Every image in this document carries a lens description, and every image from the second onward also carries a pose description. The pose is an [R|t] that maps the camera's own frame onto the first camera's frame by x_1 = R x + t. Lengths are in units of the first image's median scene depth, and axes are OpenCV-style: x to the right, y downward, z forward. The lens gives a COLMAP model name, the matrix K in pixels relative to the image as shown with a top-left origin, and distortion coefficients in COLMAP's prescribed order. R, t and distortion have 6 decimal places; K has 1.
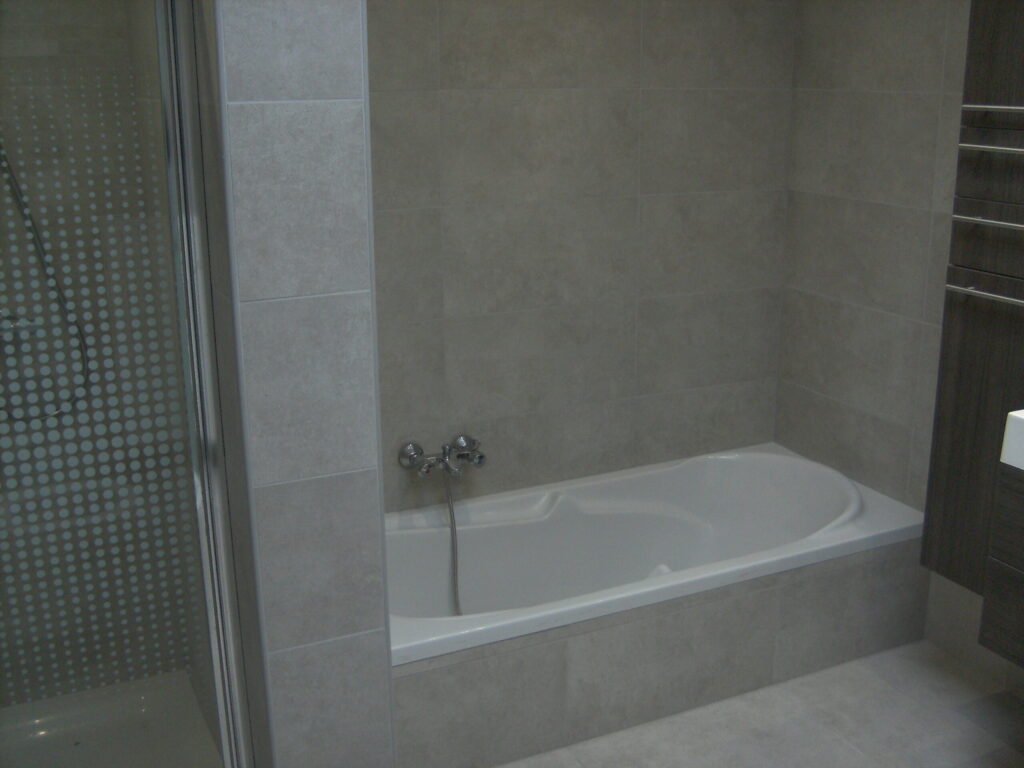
lens RADIAL K [[1102.4, 0, 512.0], [0, 1102.4, 384.0], [0, 0, 1]] dist [-0.184650, 0.210416]
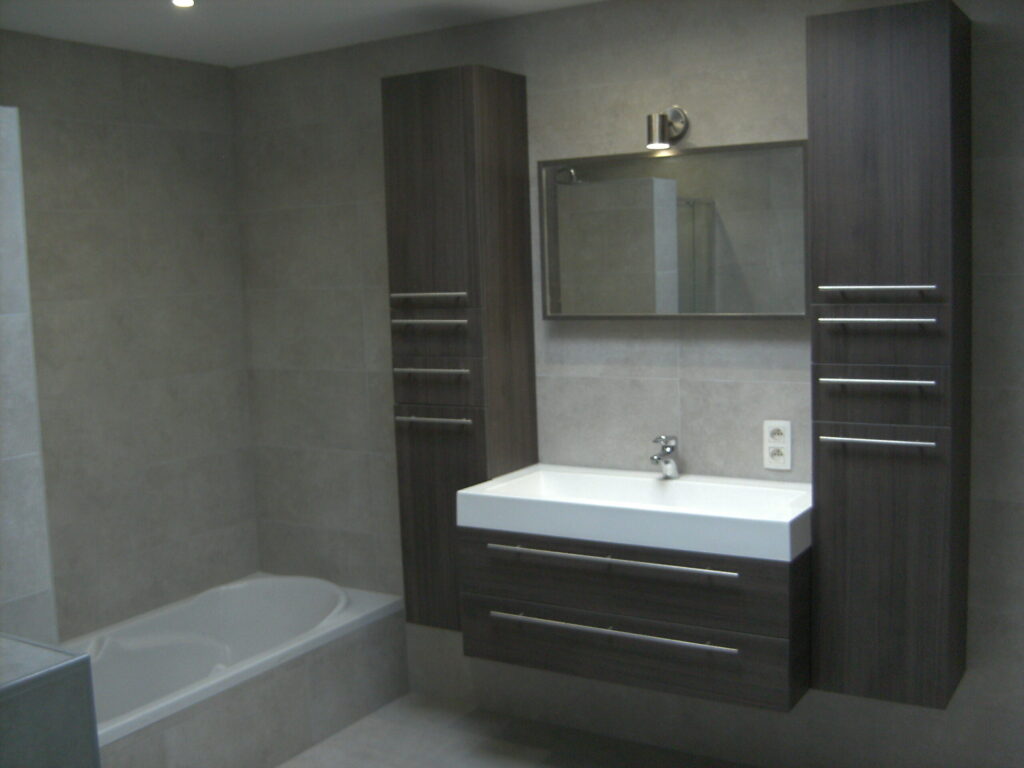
lens RADIAL K [[1102.4, 0, 512.0], [0, 1102.4, 384.0], [0, 0, 1]] dist [-0.184650, 0.210416]
pose [[0.830869, -0.082230, 0.550358, -0.232018], [0.178954, 0.975968, -0.124343, 0.064006], [-0.526908, 0.201801, 0.825618, -0.260911]]
